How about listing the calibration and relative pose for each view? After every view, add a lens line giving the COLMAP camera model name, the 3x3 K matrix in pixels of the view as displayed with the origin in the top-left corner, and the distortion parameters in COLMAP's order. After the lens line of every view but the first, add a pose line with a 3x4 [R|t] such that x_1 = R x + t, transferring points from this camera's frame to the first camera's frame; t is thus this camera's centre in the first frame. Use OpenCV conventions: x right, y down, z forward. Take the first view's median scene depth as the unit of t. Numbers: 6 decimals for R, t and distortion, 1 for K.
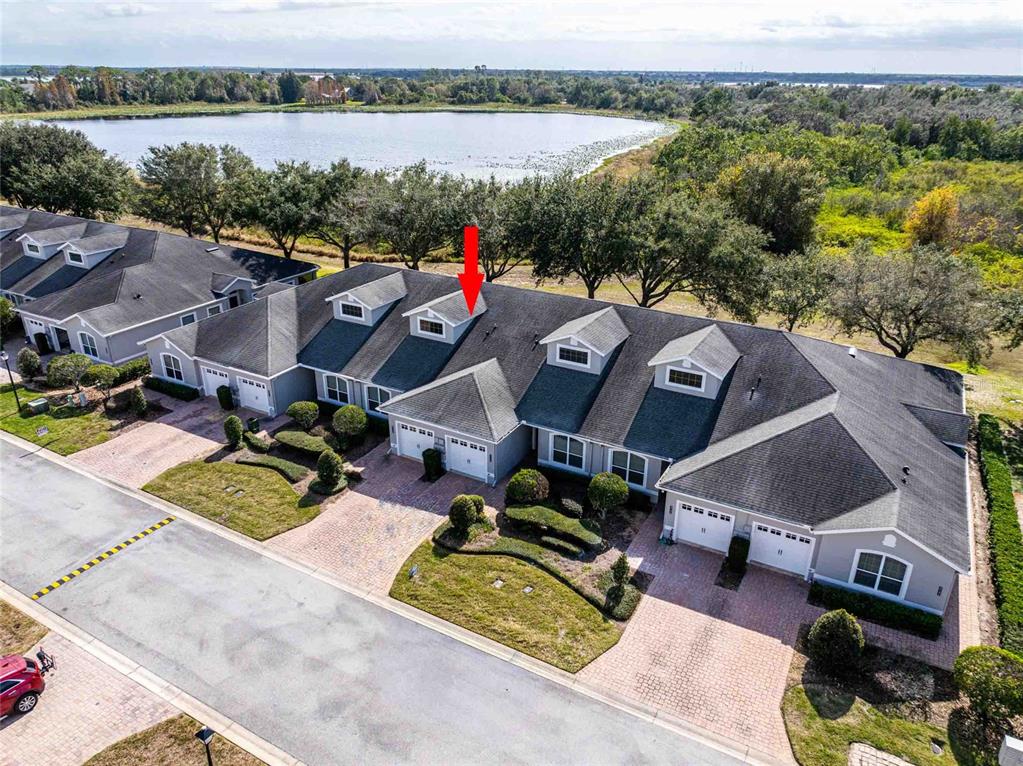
lens RADIAL K [[701.6, 0, 501.2], [0, 701.6, 383.1], [0, 0, 1]] dist [-0.024449, 0.012215]
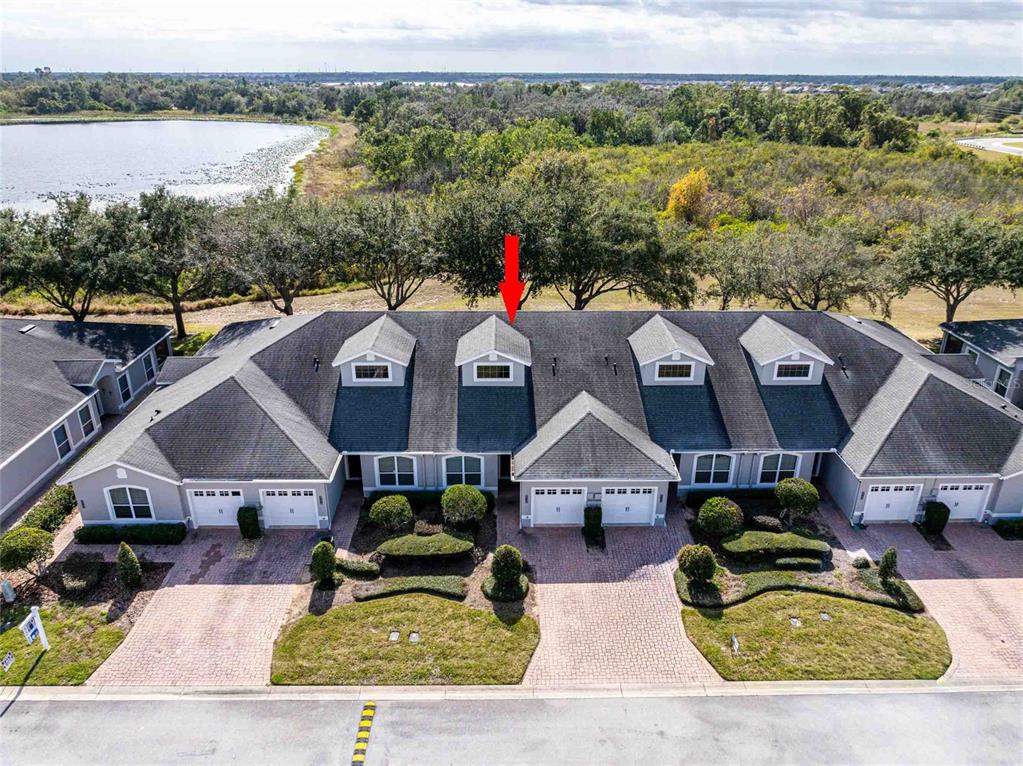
lens RADIAL K [[701.6, 0, 509.9], [0, 701.6, 385.0], [0, 0, 1]] dist [-0.024449, 0.012215]
pose [[0.865077, -0.207638, 0.456648, -0.471656], [0.207023, 0.976951, 0.052034, -0.103565], [-0.456928, 0.049523, 0.888124, 0.221538]]
